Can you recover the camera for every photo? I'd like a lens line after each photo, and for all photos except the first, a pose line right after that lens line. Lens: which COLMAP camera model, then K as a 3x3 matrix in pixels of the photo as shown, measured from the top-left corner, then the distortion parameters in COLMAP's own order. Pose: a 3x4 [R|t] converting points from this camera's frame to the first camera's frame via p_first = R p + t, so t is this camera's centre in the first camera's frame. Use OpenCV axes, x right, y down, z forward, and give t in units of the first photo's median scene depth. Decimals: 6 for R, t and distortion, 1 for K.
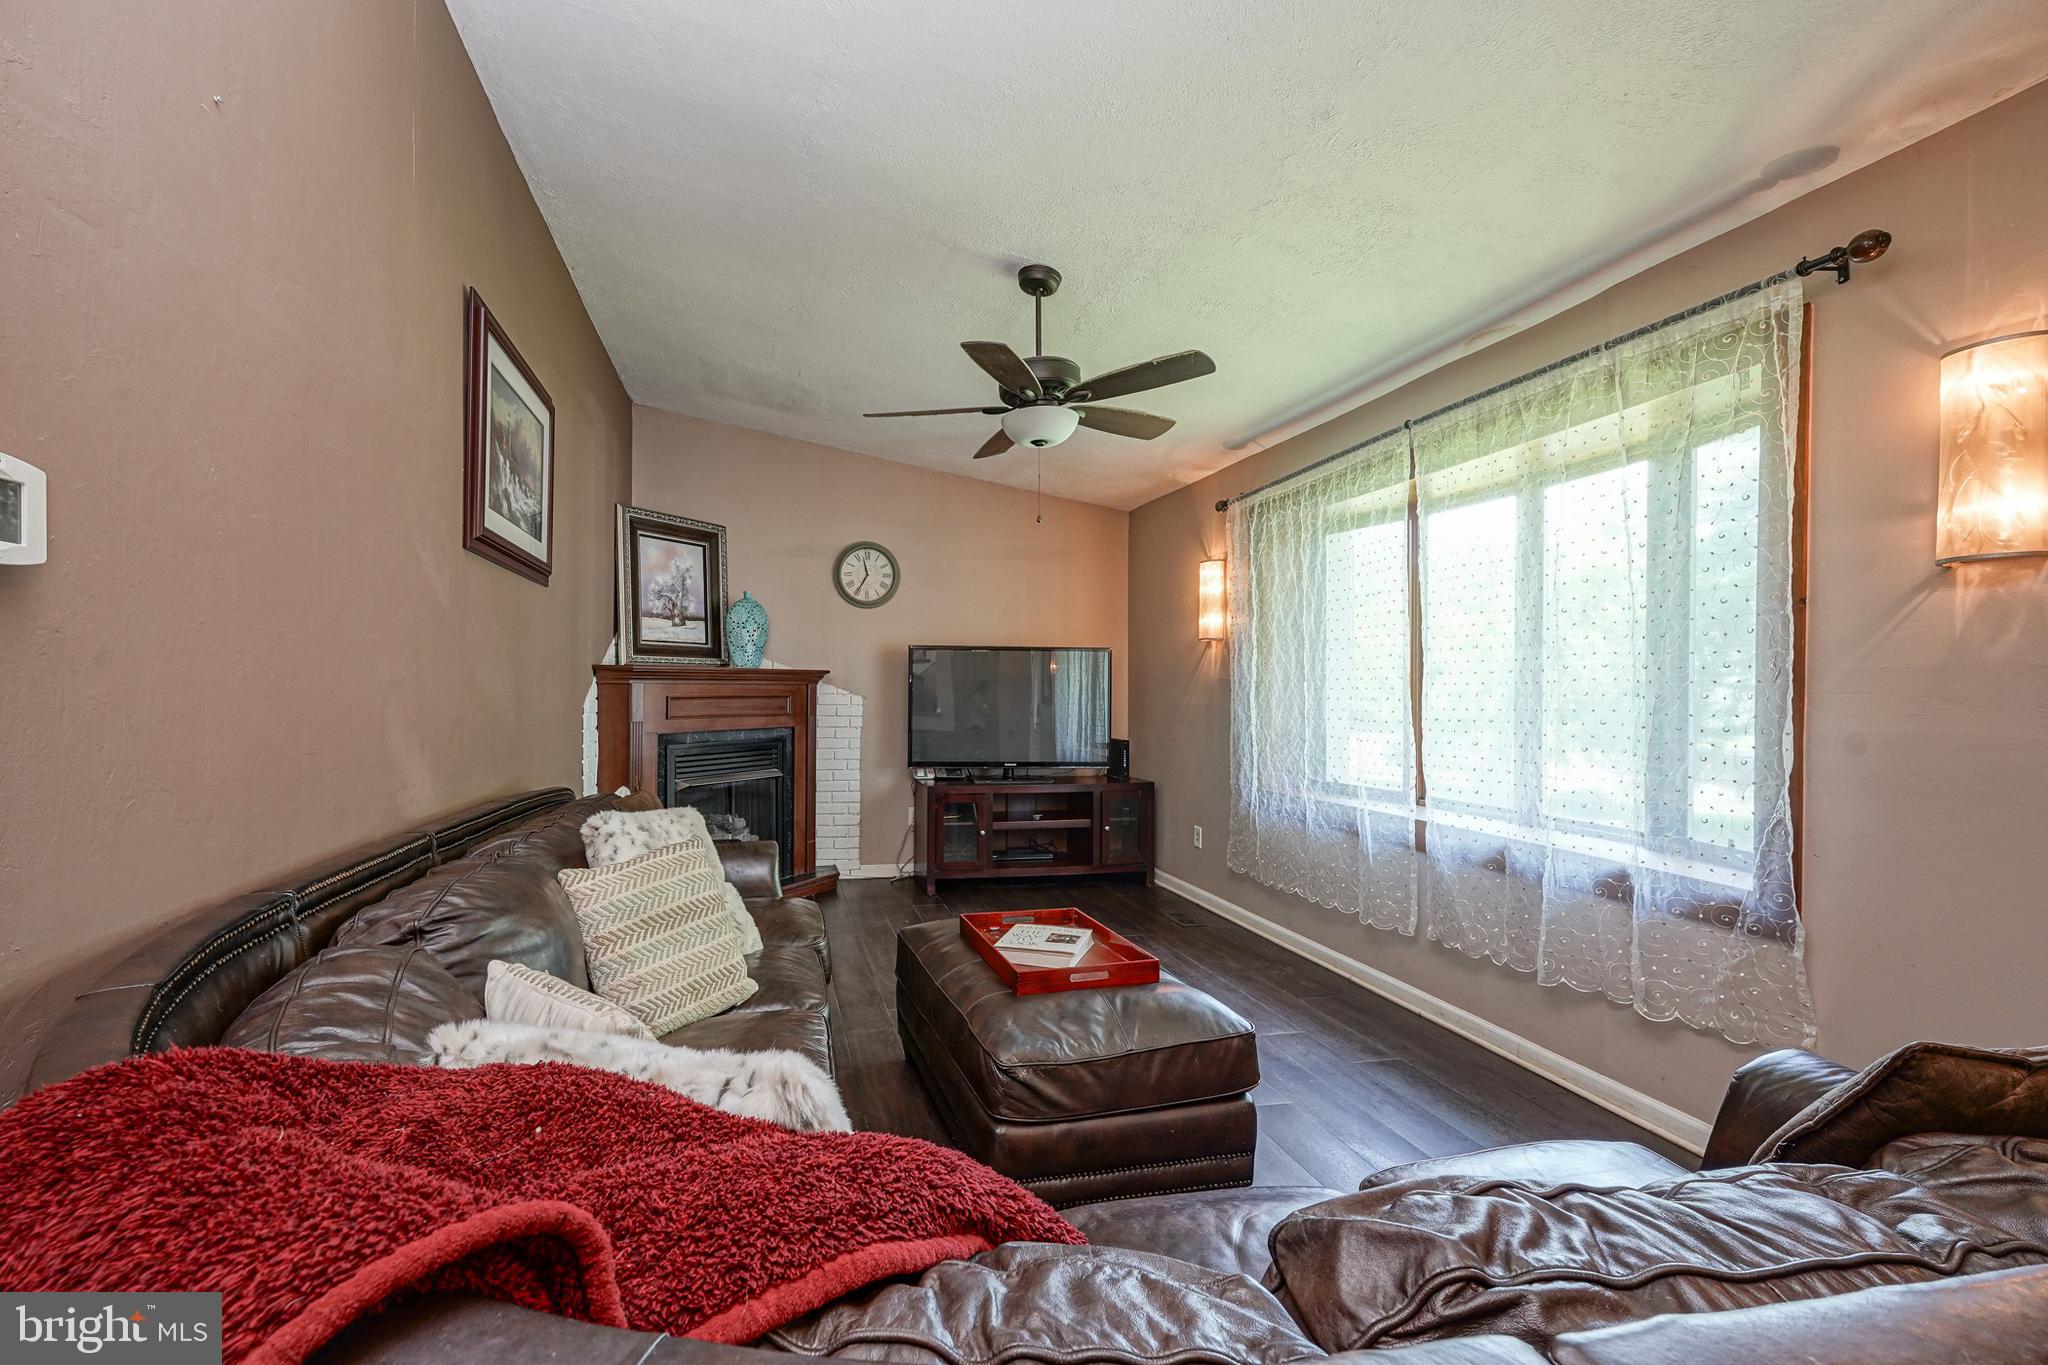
lens RADIAL K [[830.8, 0, 983.8], [0, 830.8, 684.6], [0, 0, 1]] dist [-0.002113, 0.000725]
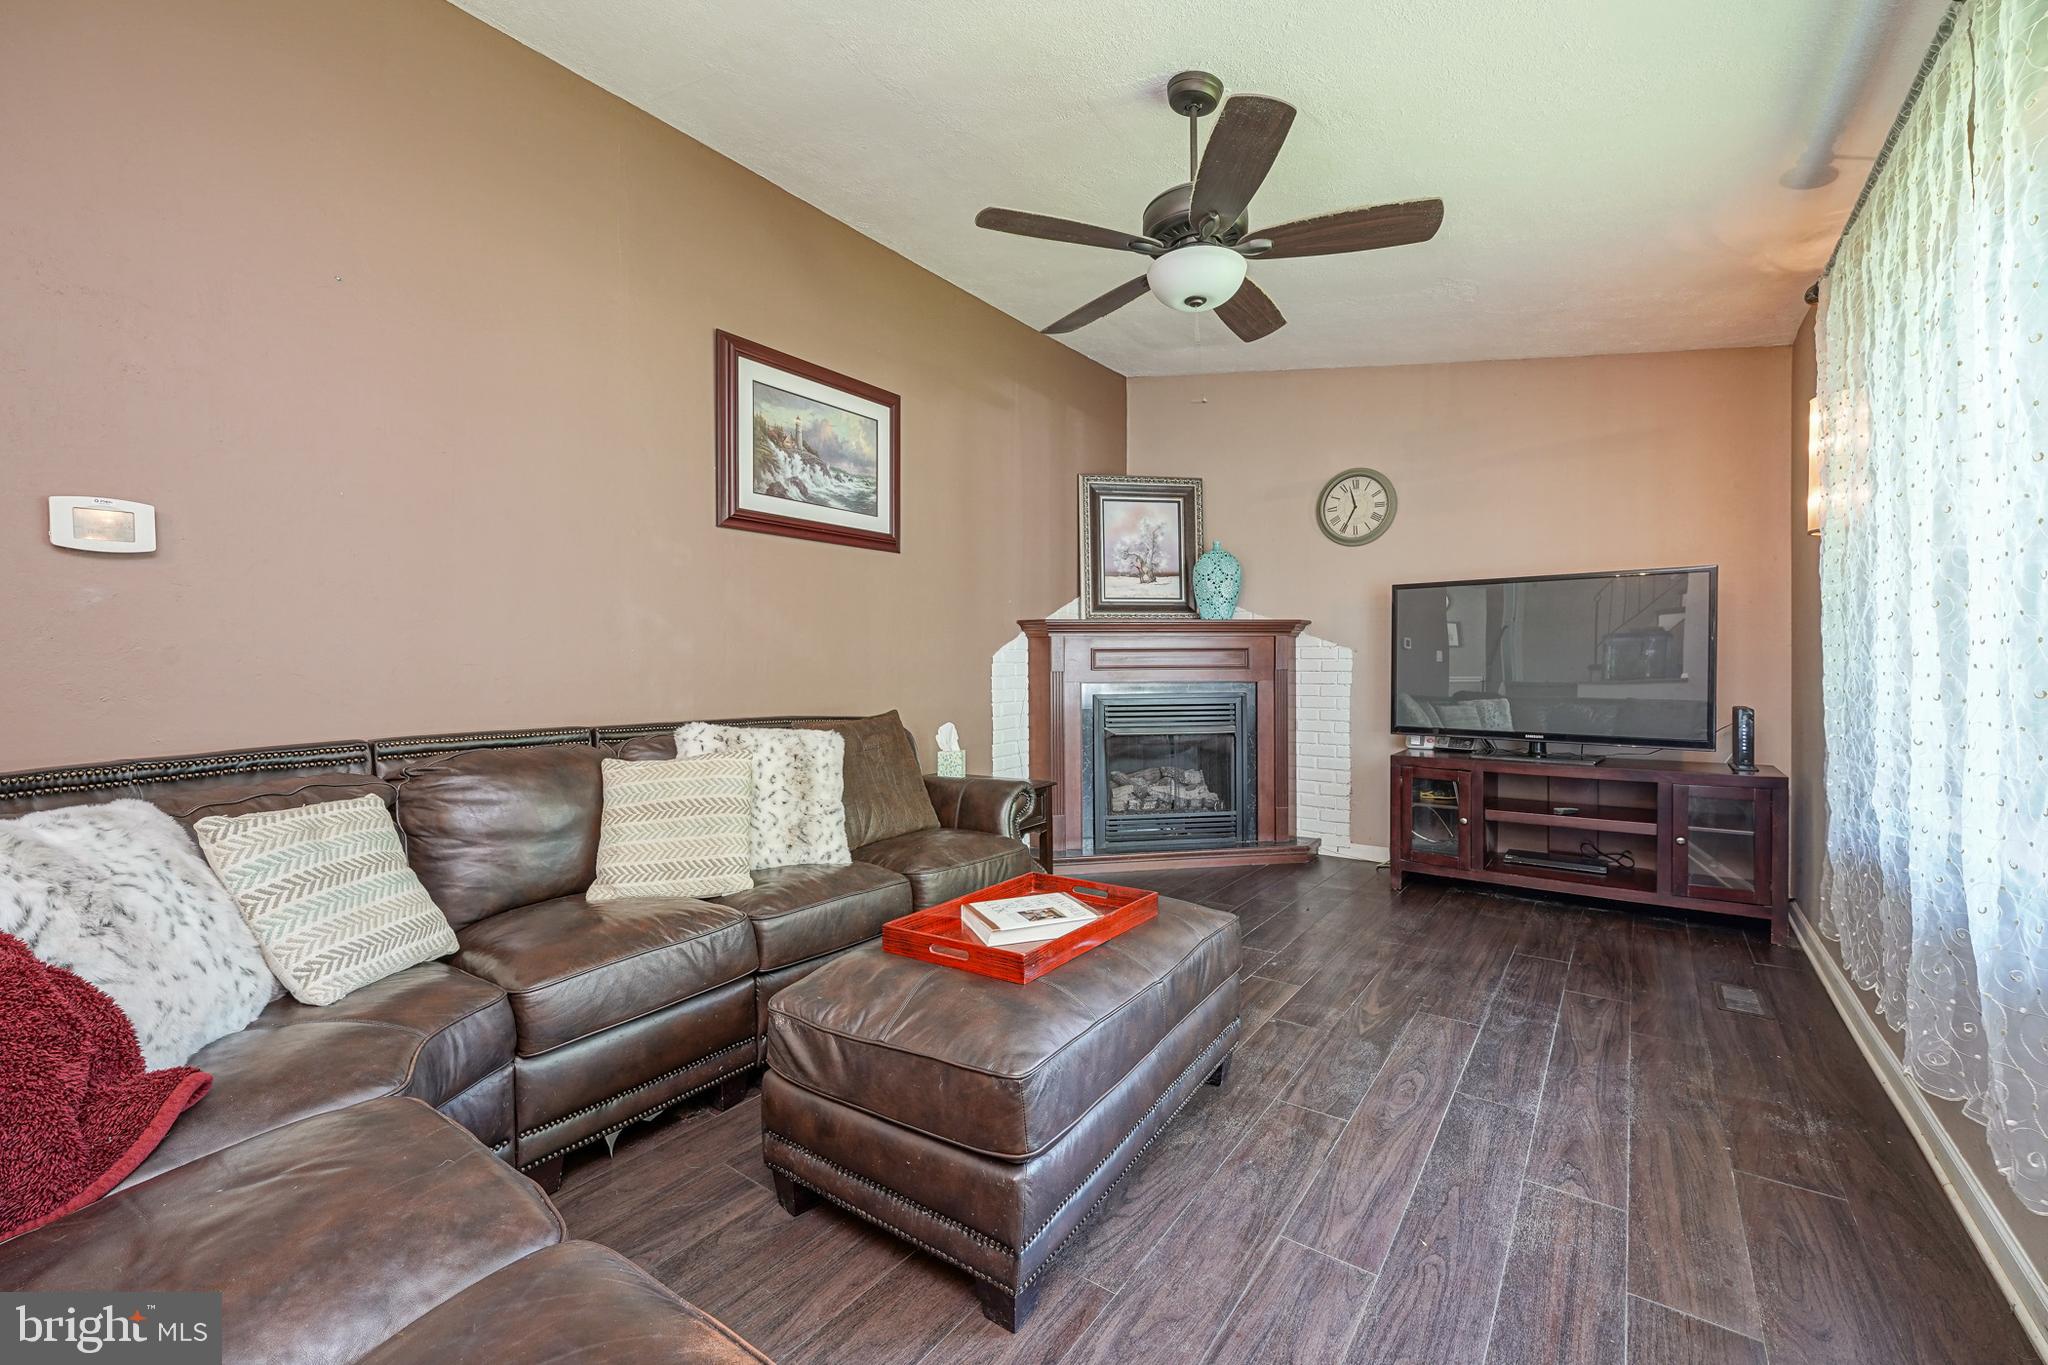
lens RADIAL K [[830.8, 0, 1013.4], [0, 830.8, 674.3], [0, 0, 1]] dist [-0.002113, 0.000725]
pose [[0.681063, 0.000983, -0.732224, 0.264078], [0.015961, 0.999742, 0.016188, 0.022510], [0.732051, -0.022712, 0.680872, 0.171020]]
